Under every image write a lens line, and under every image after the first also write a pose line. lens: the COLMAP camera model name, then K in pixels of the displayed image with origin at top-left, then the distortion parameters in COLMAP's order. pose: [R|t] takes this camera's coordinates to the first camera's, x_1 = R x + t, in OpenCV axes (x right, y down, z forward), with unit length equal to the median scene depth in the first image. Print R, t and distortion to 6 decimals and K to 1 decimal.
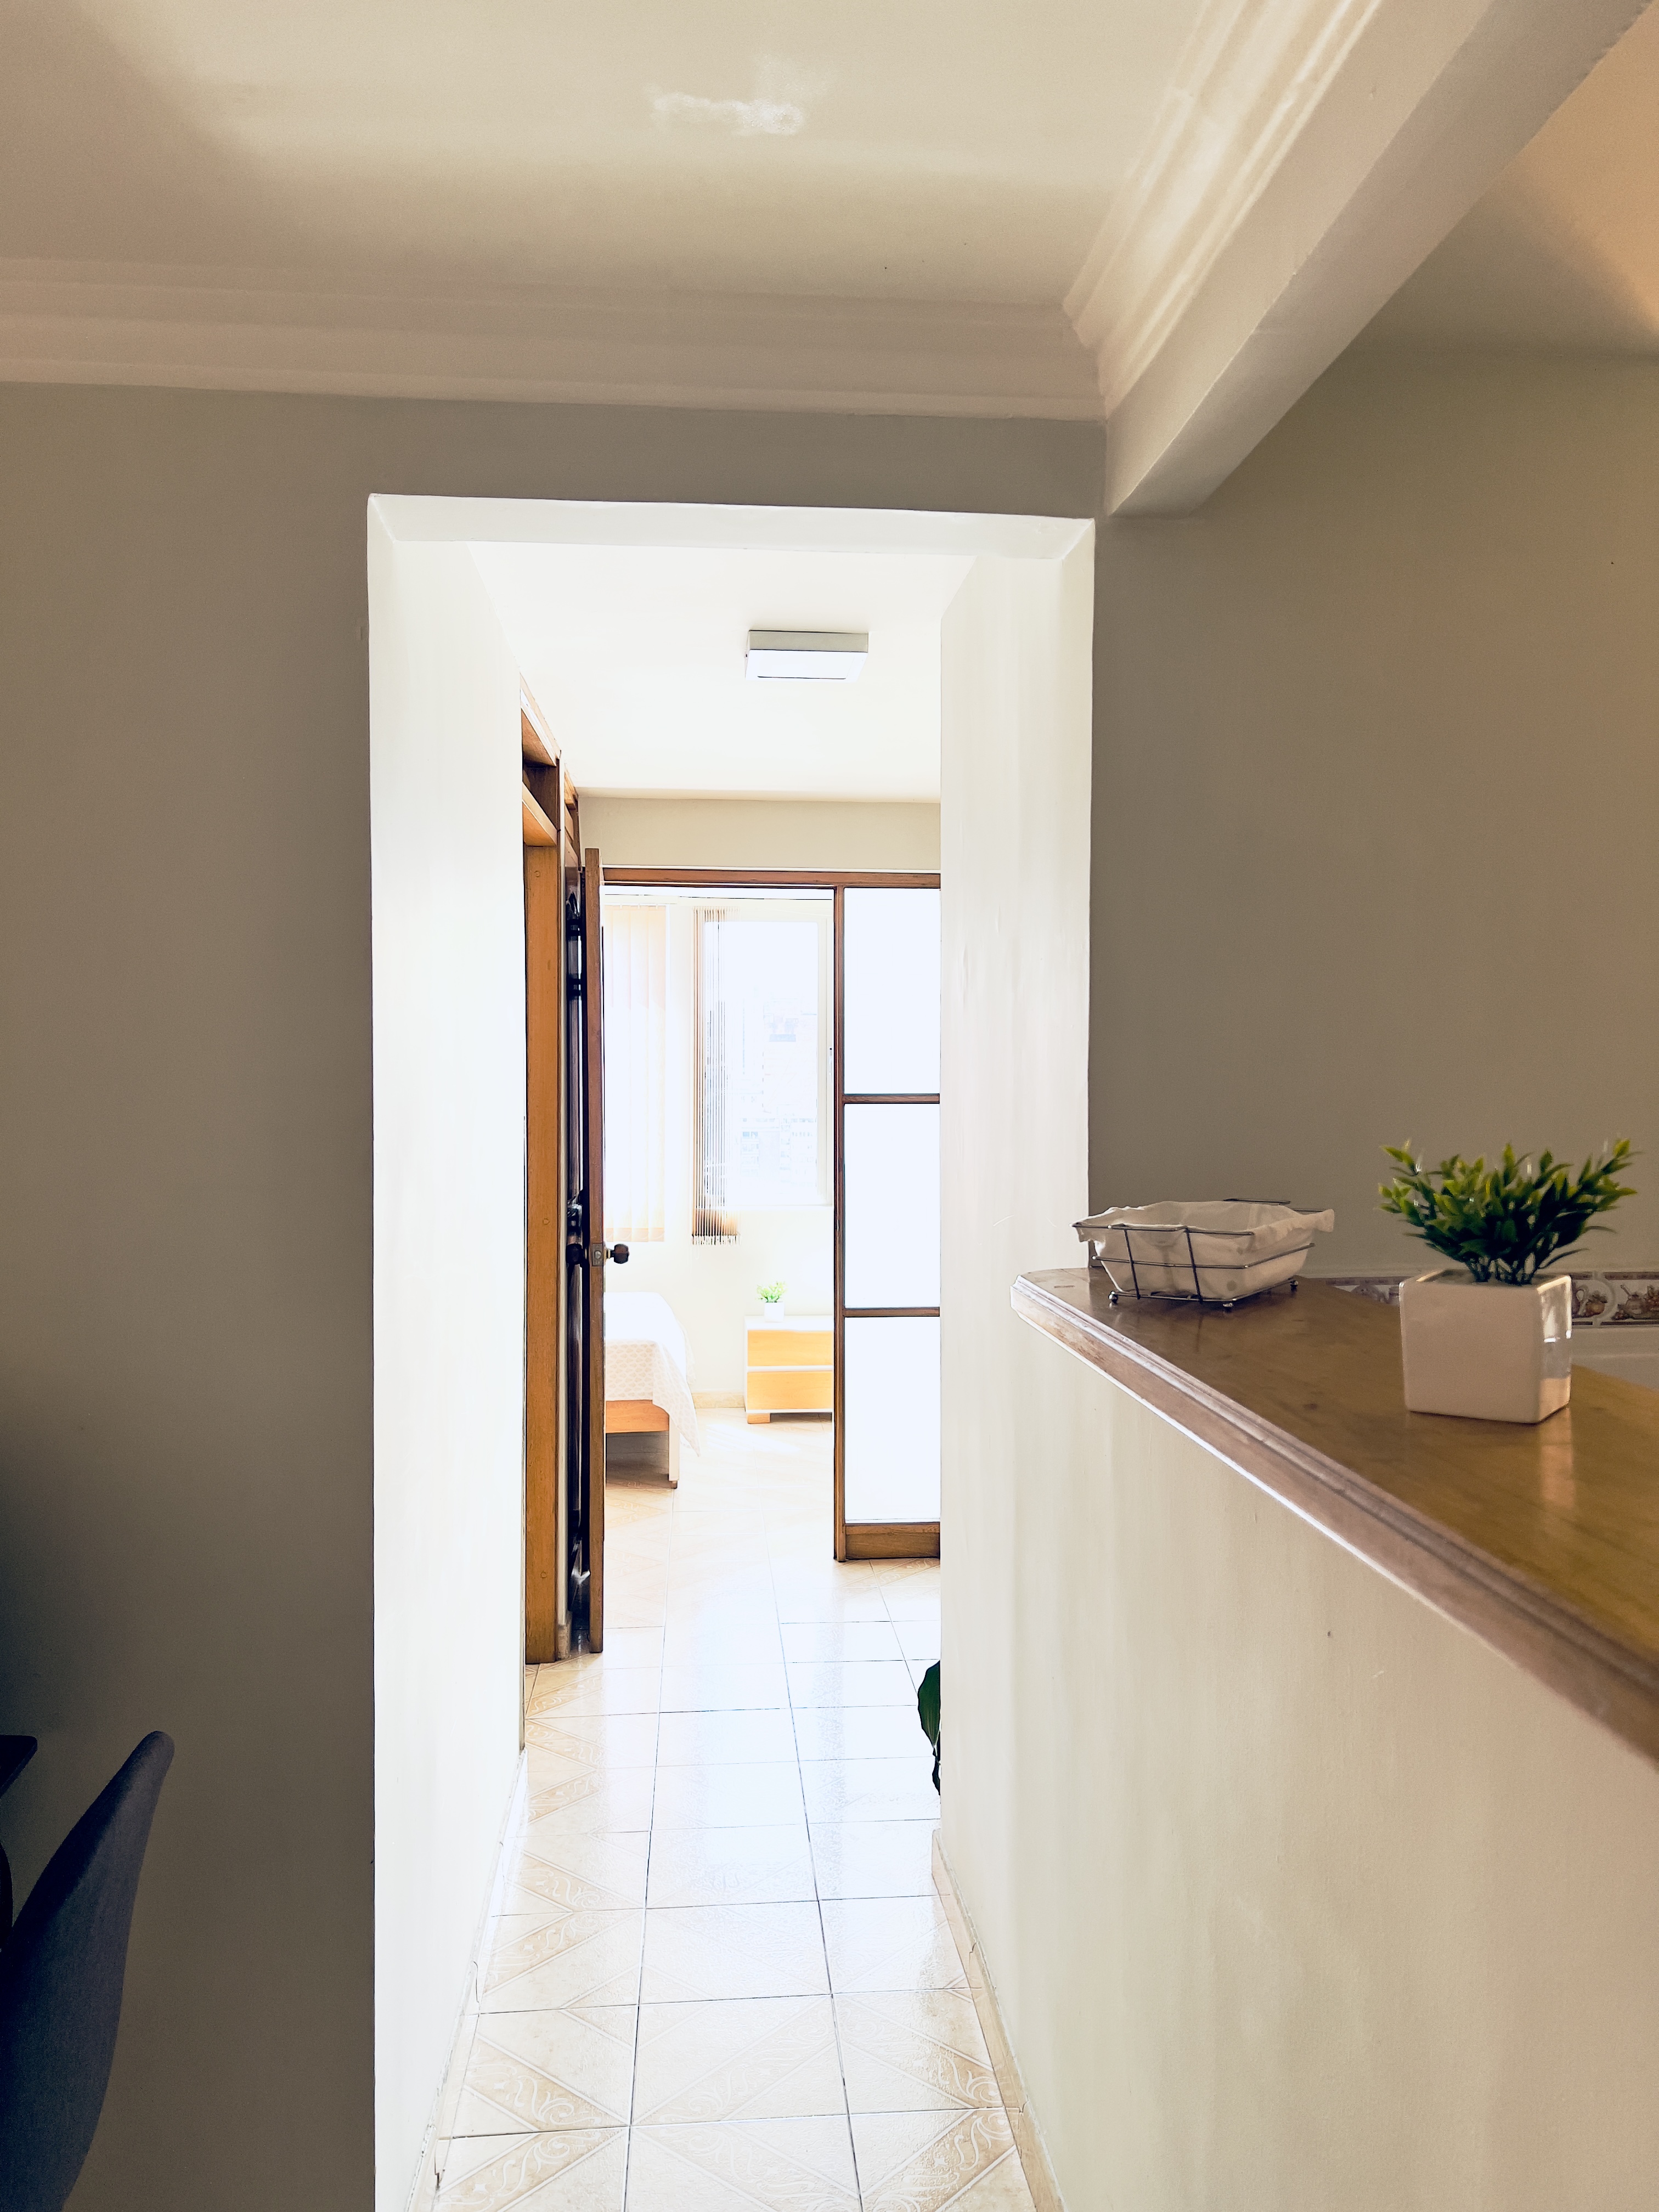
lens RADIAL K [[1678.8, 0, 889.2], [0, 1678.8, 1079.7], [0, 0, 1]] dist [0.109245, -0.060717]
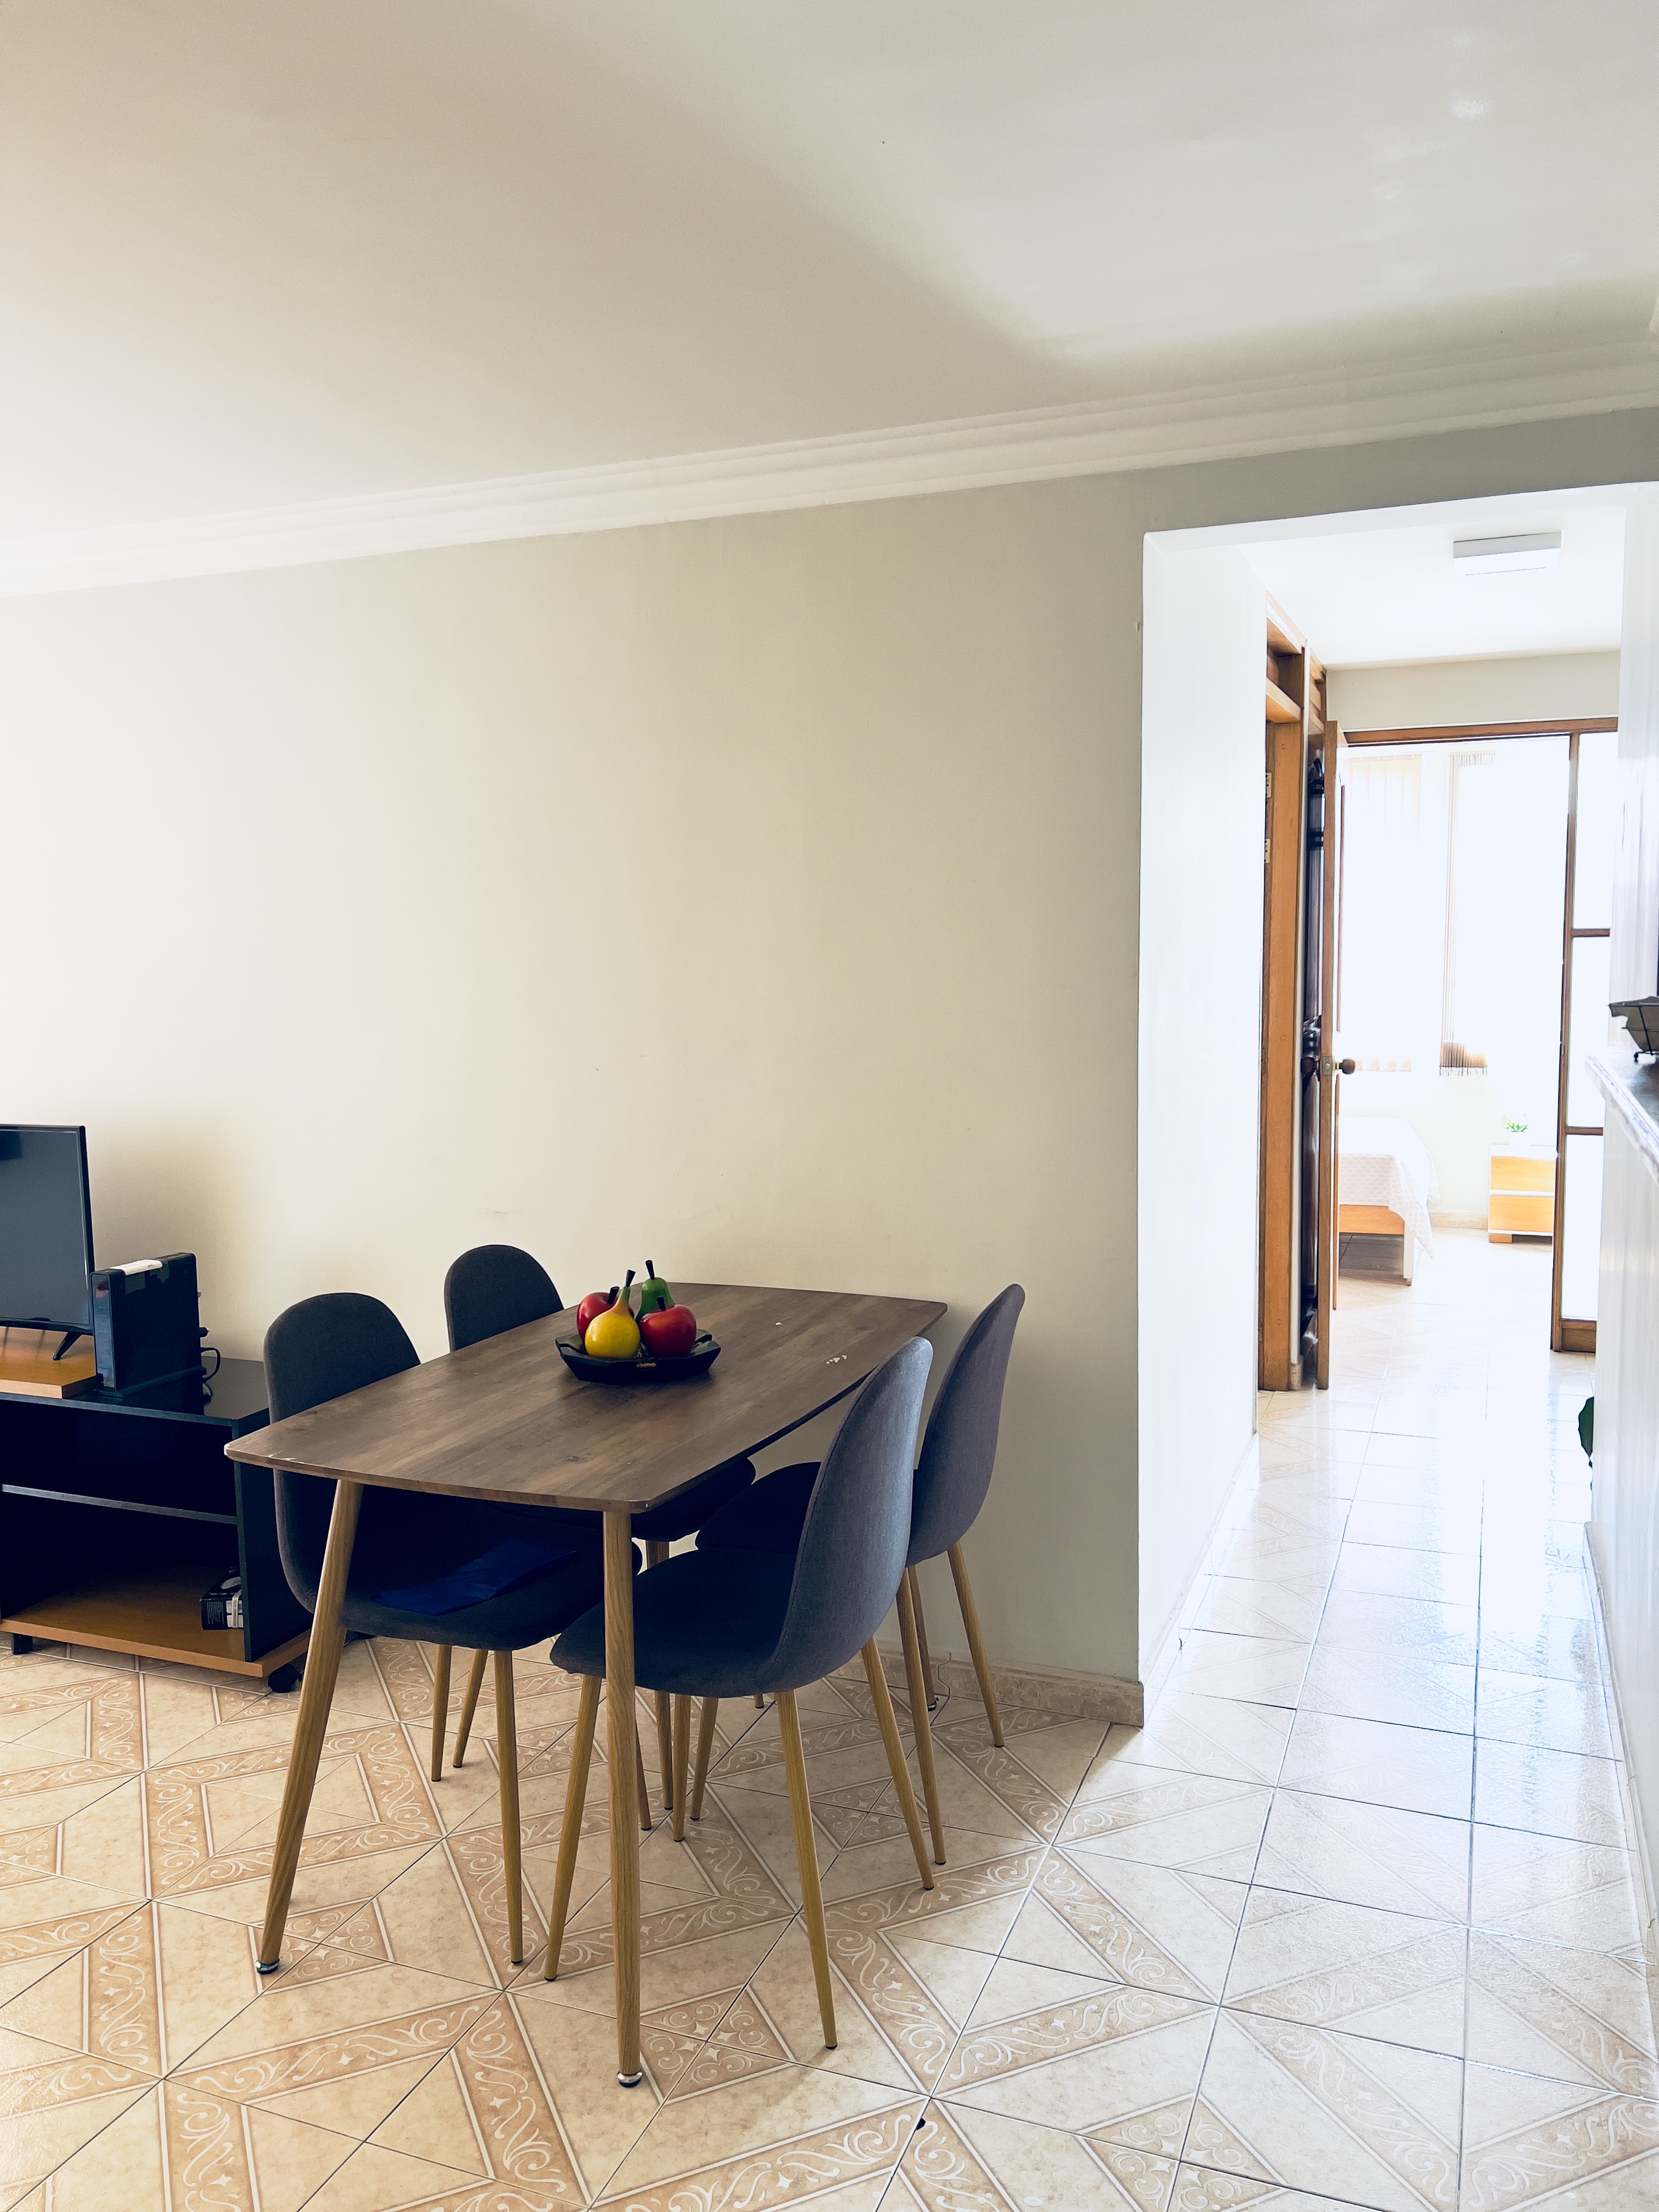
lens RADIAL K [[1678.8, 0, 818.1], [0, 1678.8, 1114.1], [0, 0, 1]] dist [0.109245, -0.060717]
pose [[0.880227, 0.043582, -0.472548, 0.077362], [0.008007, 0.994268, 0.106615, 0.006325], [0.474486, -0.097629, 0.874832, -0.221648]]
